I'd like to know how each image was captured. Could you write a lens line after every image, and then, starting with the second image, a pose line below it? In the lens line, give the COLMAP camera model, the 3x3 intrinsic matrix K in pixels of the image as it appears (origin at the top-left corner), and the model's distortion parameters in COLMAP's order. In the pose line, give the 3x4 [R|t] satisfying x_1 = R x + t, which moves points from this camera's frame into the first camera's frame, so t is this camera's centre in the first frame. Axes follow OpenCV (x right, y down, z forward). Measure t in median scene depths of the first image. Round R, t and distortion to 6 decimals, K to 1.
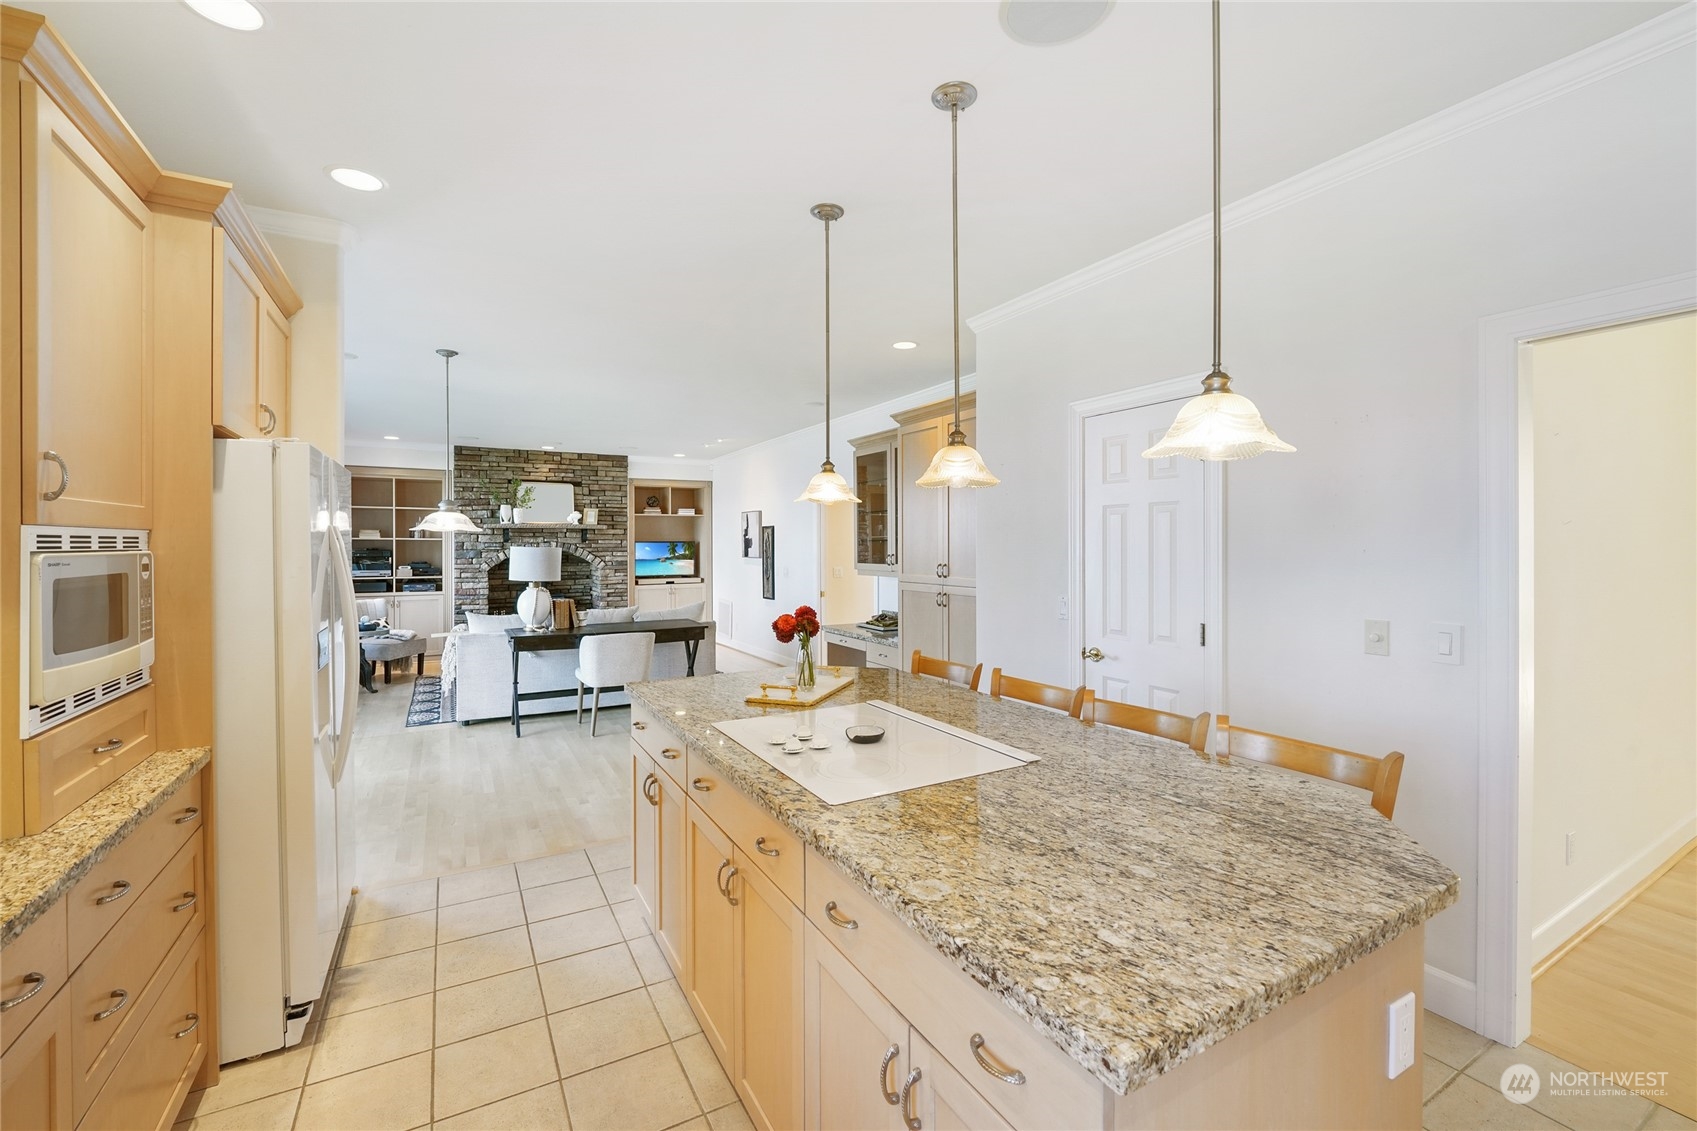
lens RADIAL K [[704.6, 0, 857.6], [0, 704.6, 544.0], [0, 0, 1]] dist [-0.005296, -0.000897]
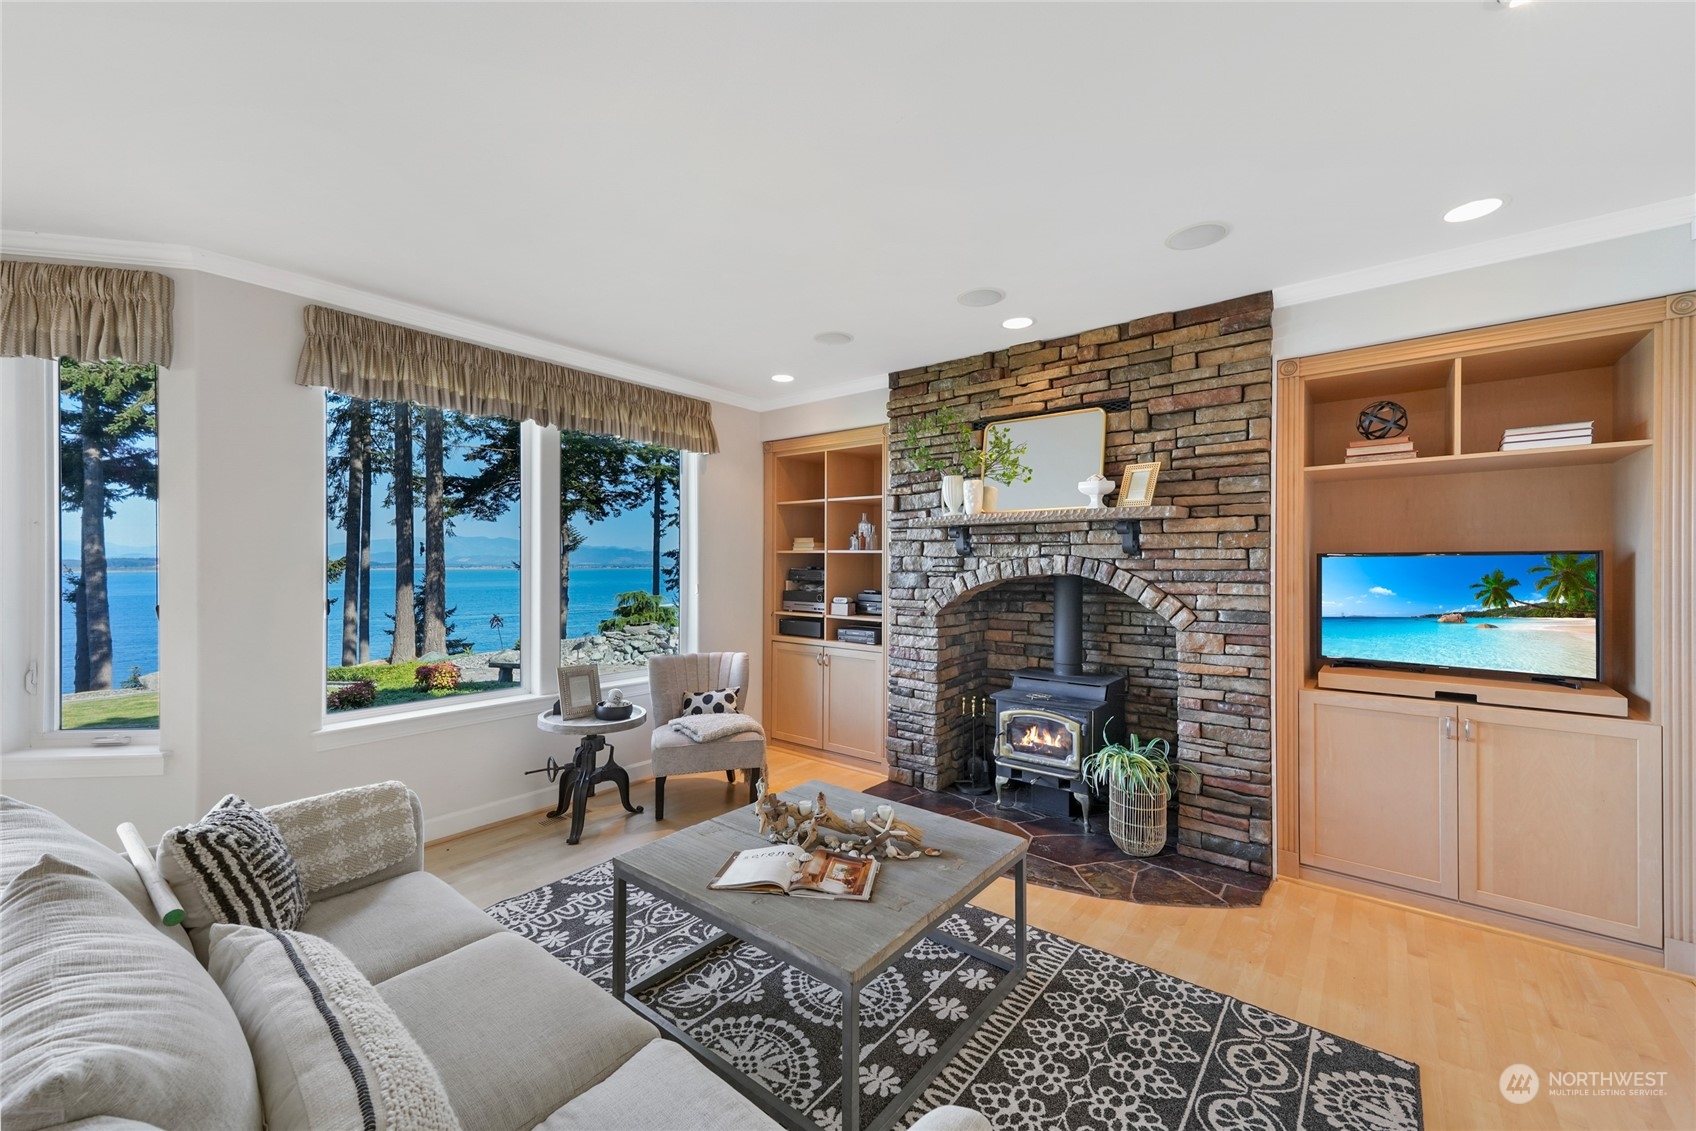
lens RADIAL K [[680.6, 0, 840.1], [0, 680.6, 563.0], [0, 0, 1]] dist [0.030521, -0.000572]
pose [[0.352646, 0.003225, -0.935751, -0.110329], [-0.001996, 0.999994, 0.002694, 0.000896], [0.935755, 0.000918, 0.352651, 0.802900]]
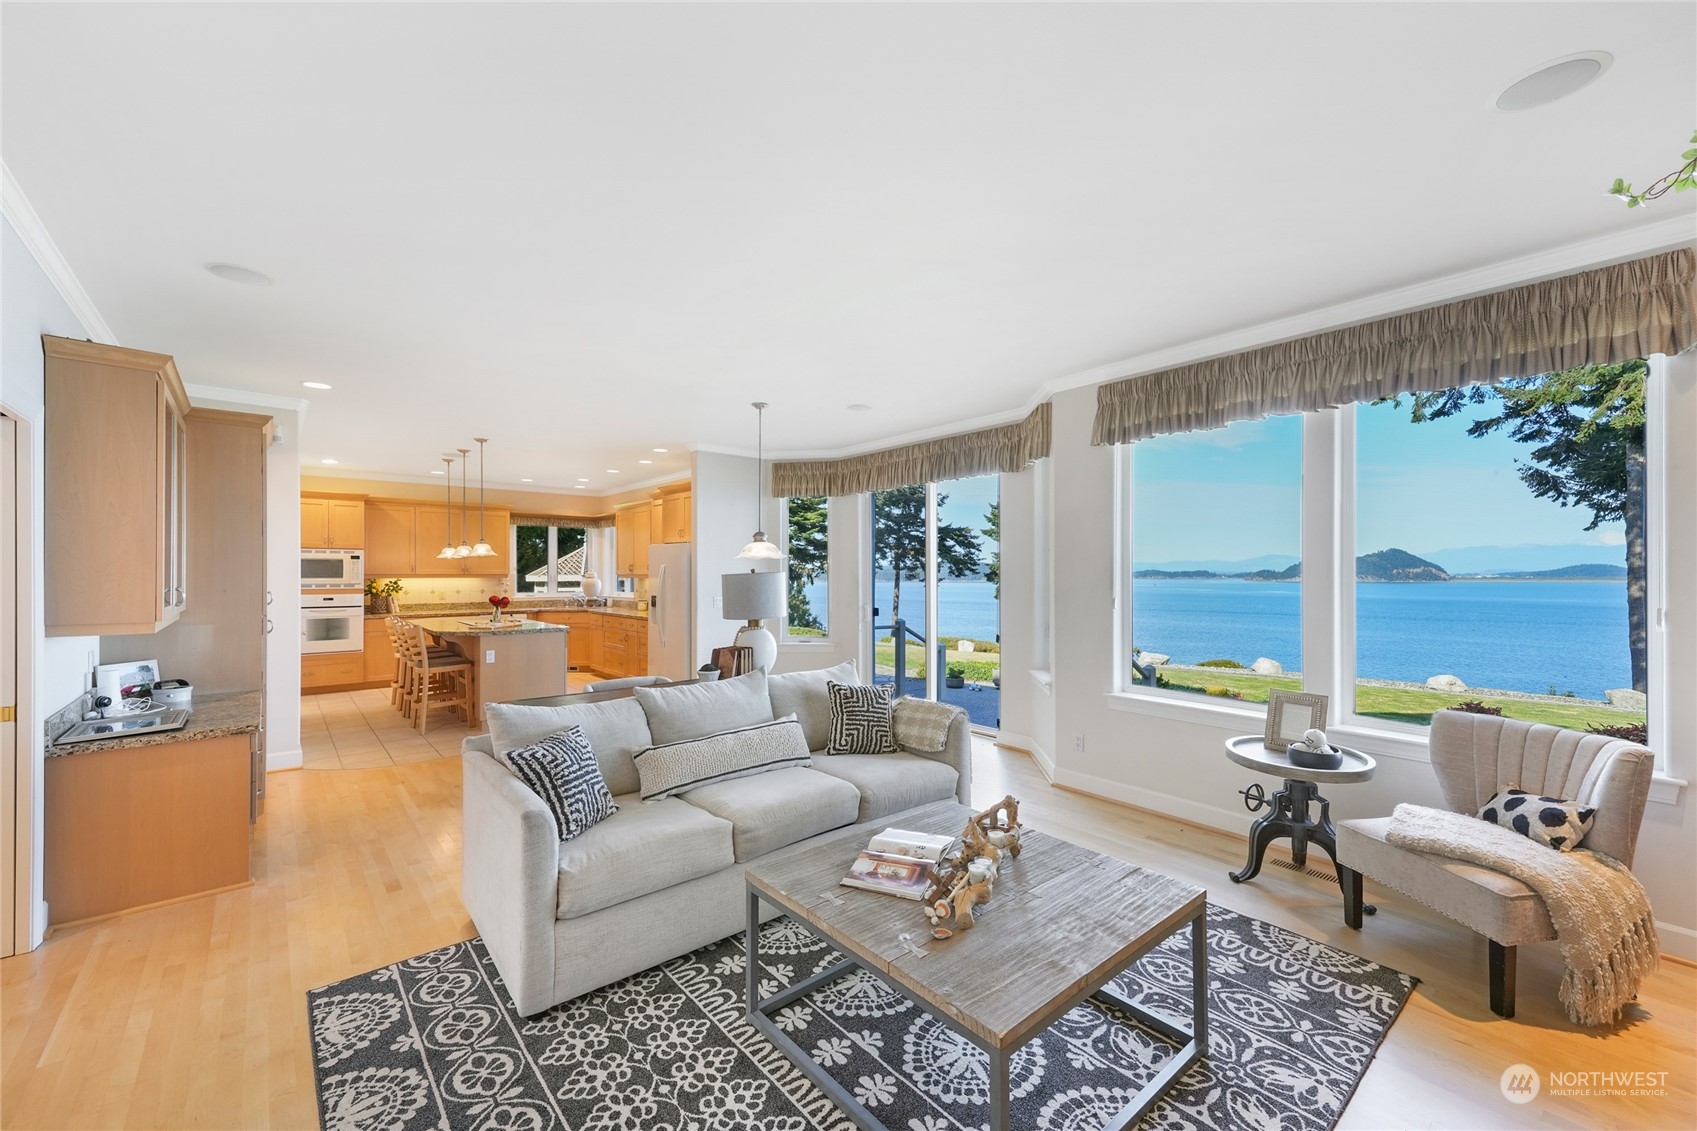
lens RADIAL K [[704.6, 0, 909.0], [0, 704.6, 582.0], [0, 0, 1]] dist [-0.005296, -0.000897]
pose [[-0.977528, 0.011418, -0.210497, -0.315959], [0.009927, 0.999918, 0.008138, 0.011487], [0.210572, 0.005866, -0.977561, 1.169553]]
